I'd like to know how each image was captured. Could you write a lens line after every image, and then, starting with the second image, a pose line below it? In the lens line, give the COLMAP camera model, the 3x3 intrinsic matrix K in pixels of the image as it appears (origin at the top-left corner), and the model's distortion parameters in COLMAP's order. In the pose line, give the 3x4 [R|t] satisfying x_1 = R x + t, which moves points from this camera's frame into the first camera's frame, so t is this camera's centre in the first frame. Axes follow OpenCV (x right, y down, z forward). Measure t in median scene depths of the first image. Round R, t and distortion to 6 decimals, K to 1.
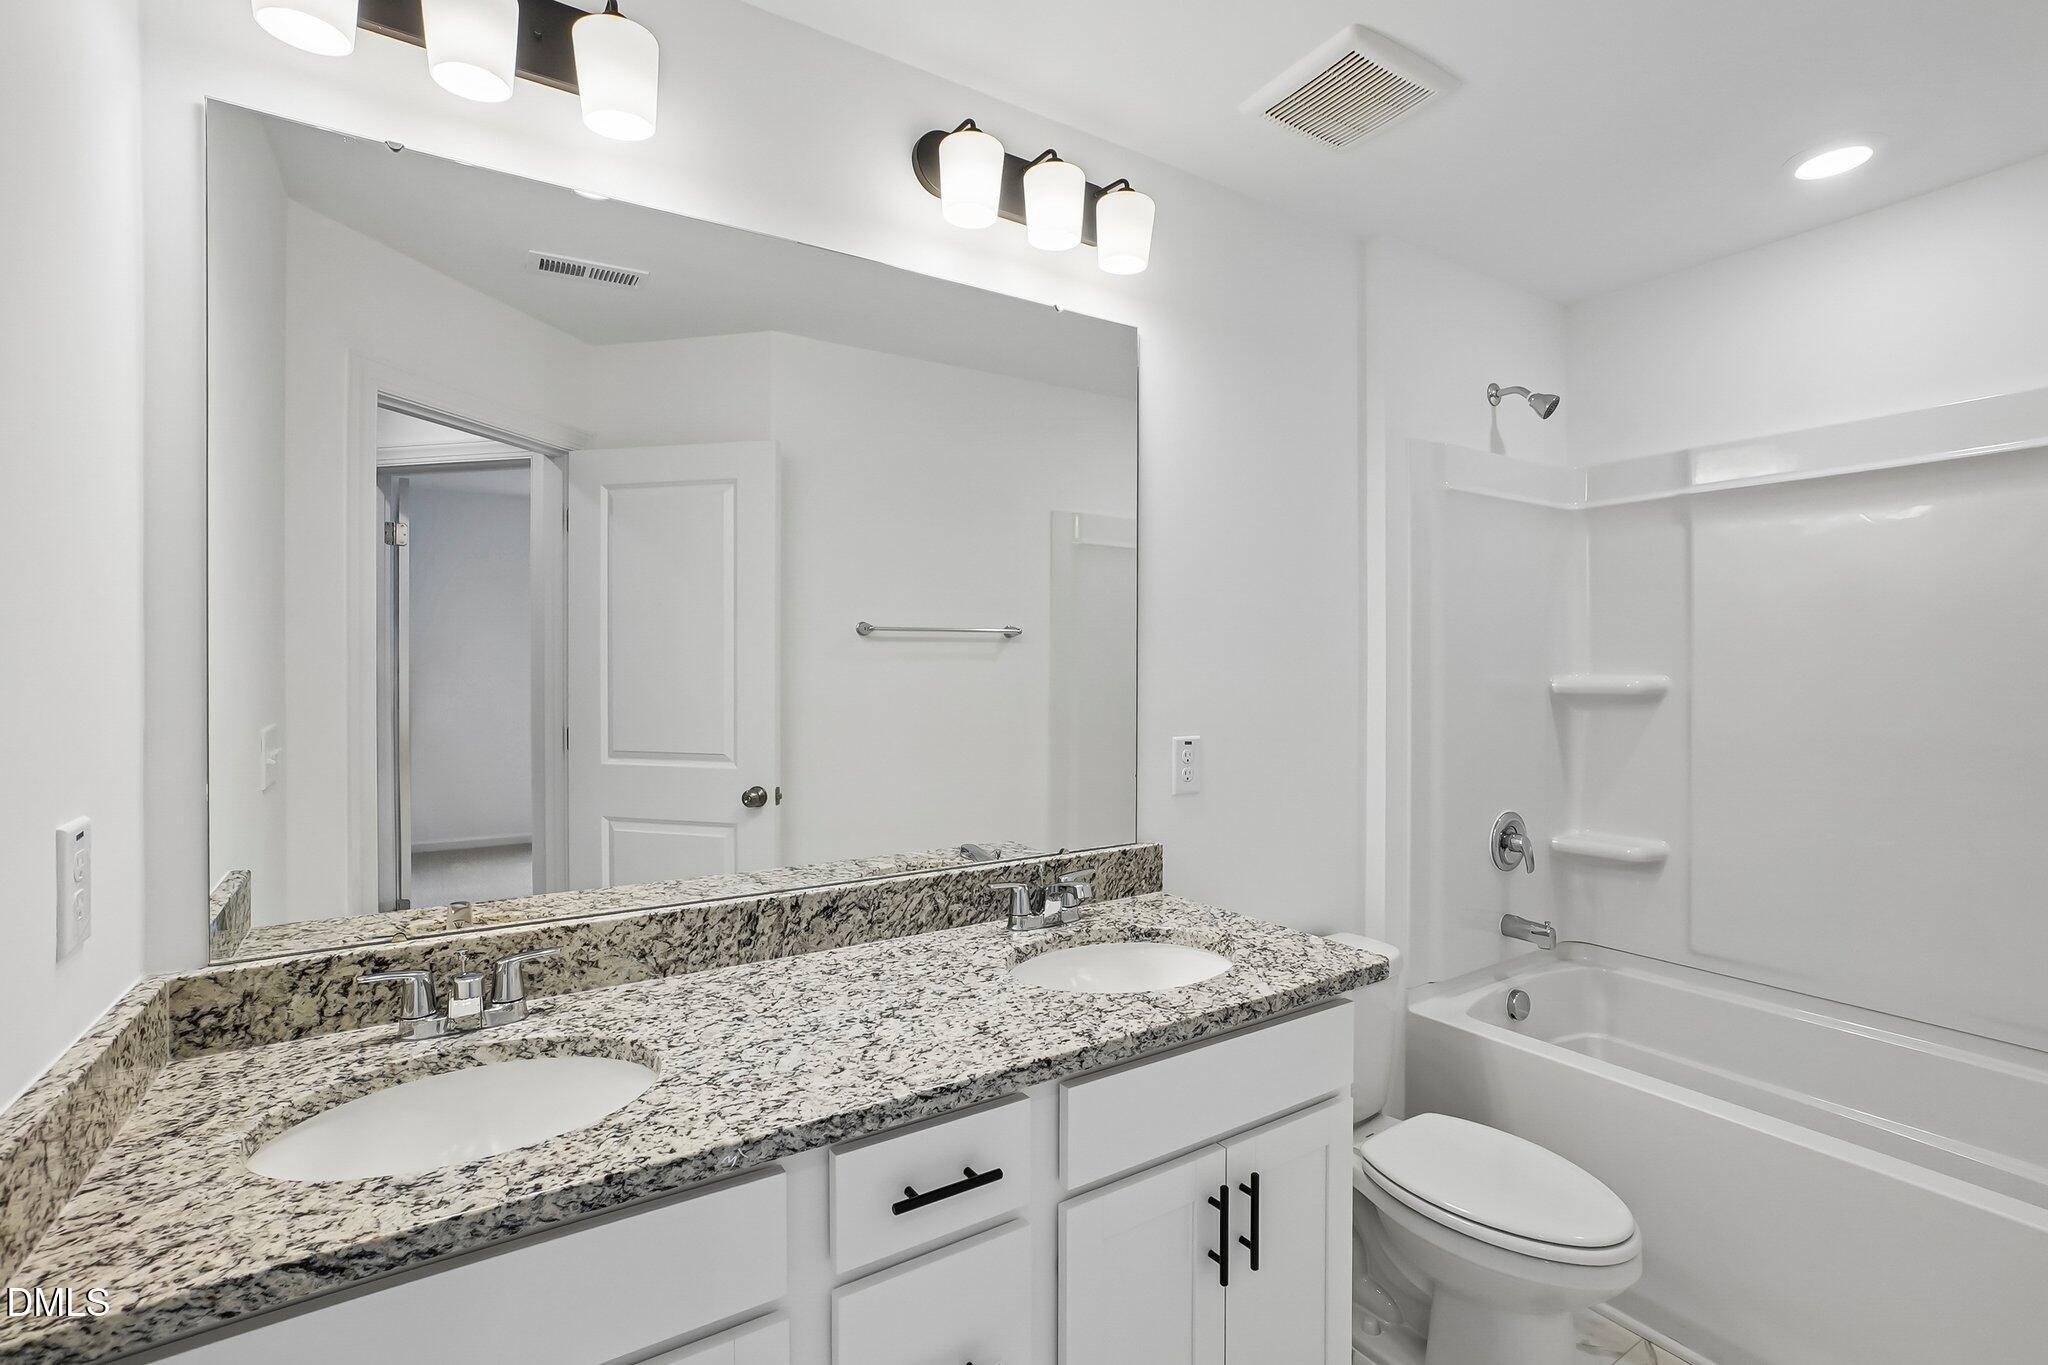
lens RADIAL K [[937.4, 0, 1018.1], [0, 937.4, 673.1], [0, 0, 1]] dist [-0.017156, 0.000191]
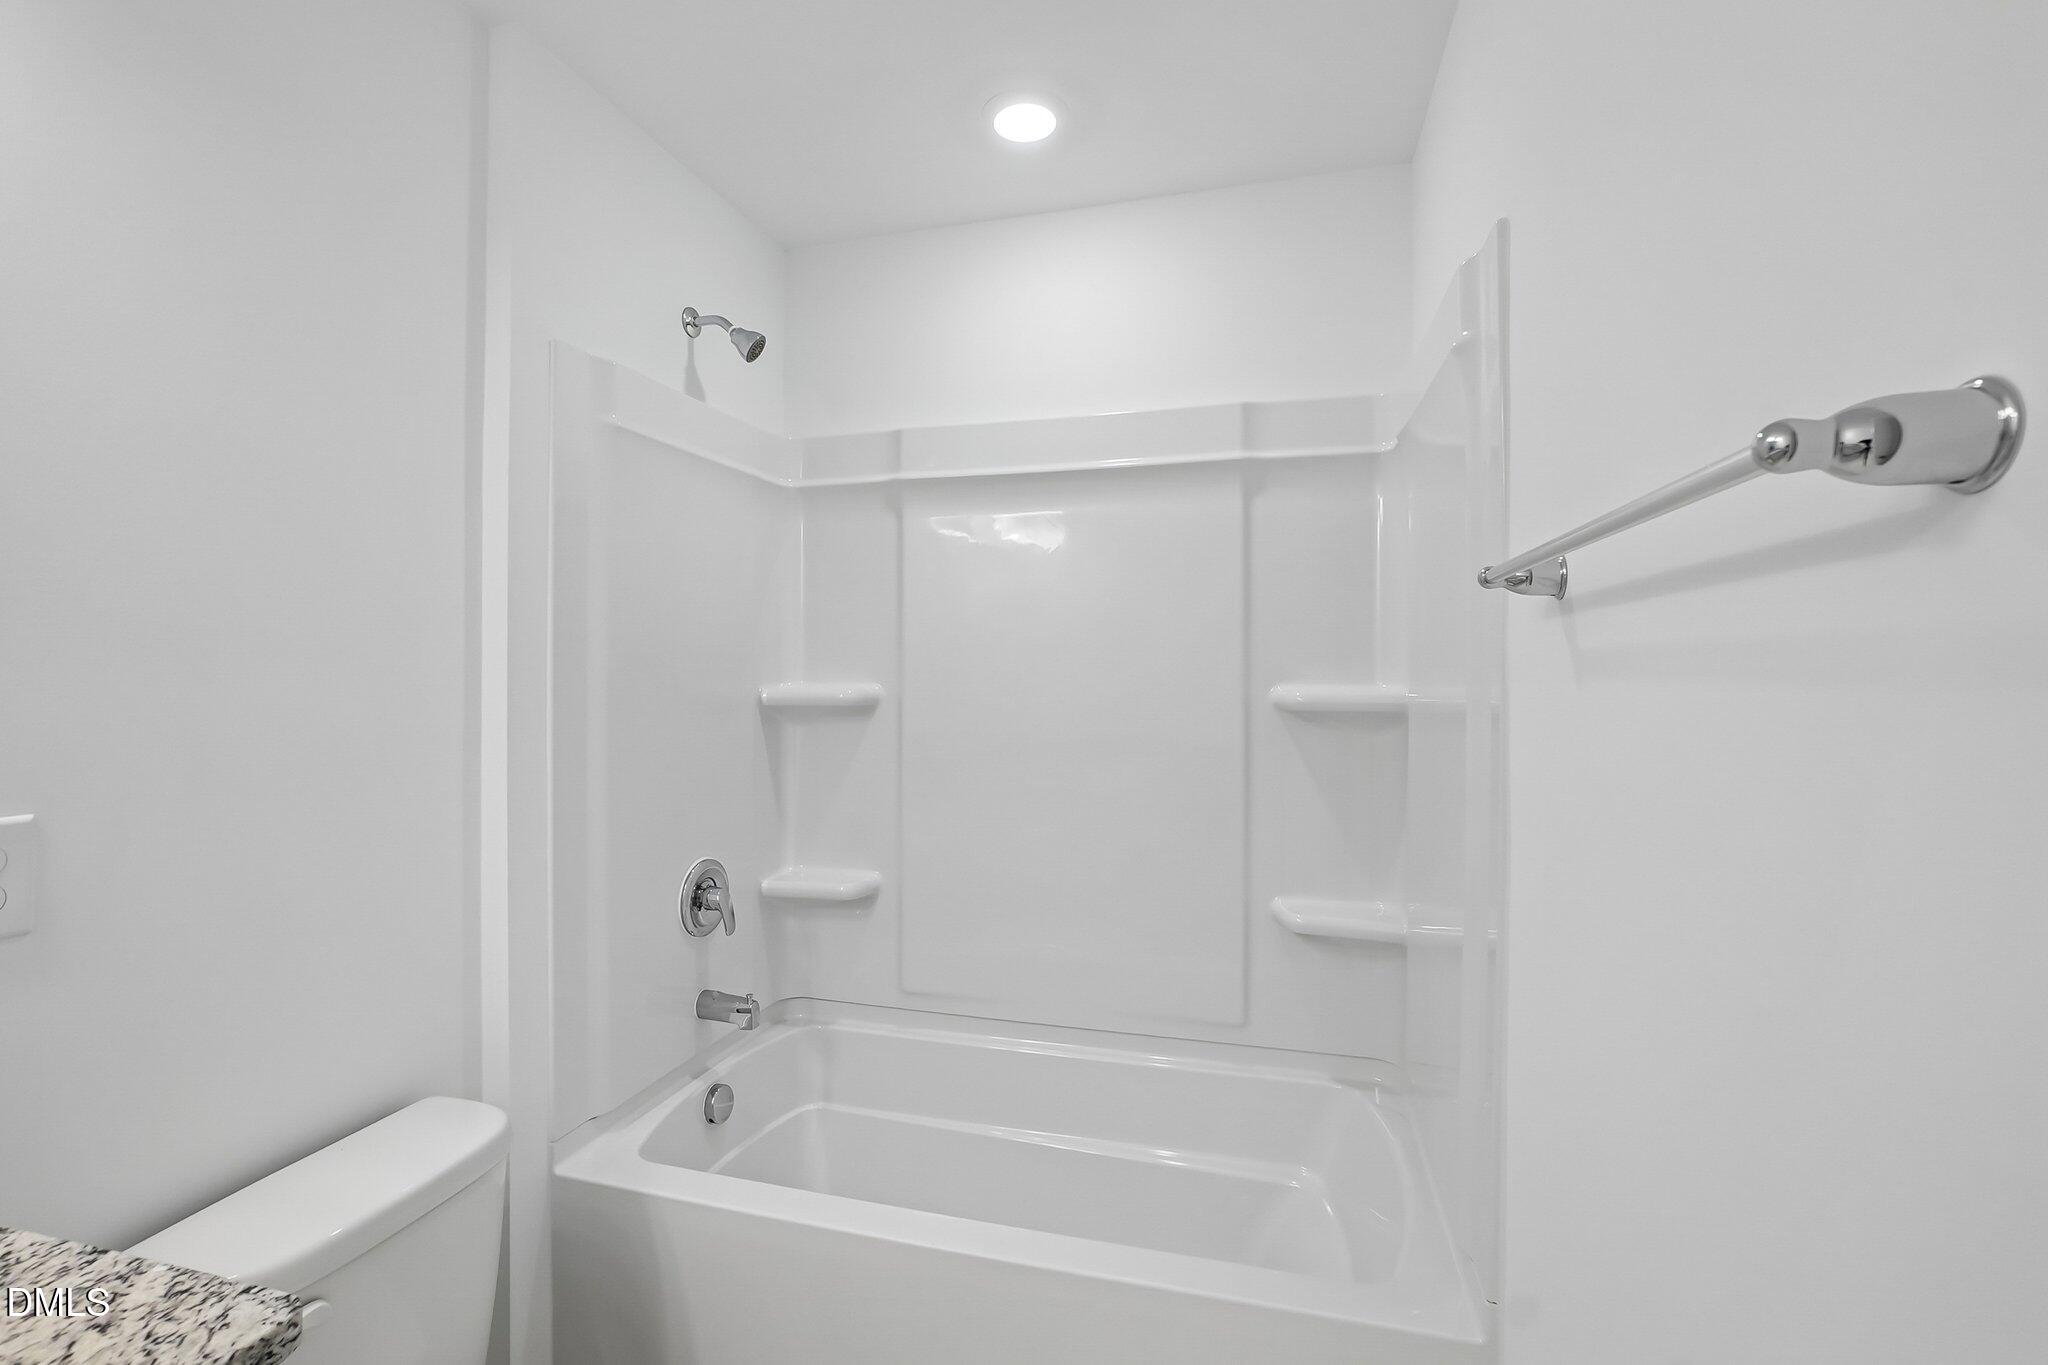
lens RADIAL K [[937.4, 0, 1018.1], [0, 937.4, 673.1], [0, 0, 1]] dist [-0.017156, 0.000191]
pose [[0.749445, 0.005654, 0.662043, 0.205099], [-0.000661, 0.999969, -0.007792, -0.000440], [-0.662067, 0.005402, 0.749426, 0.242943]]
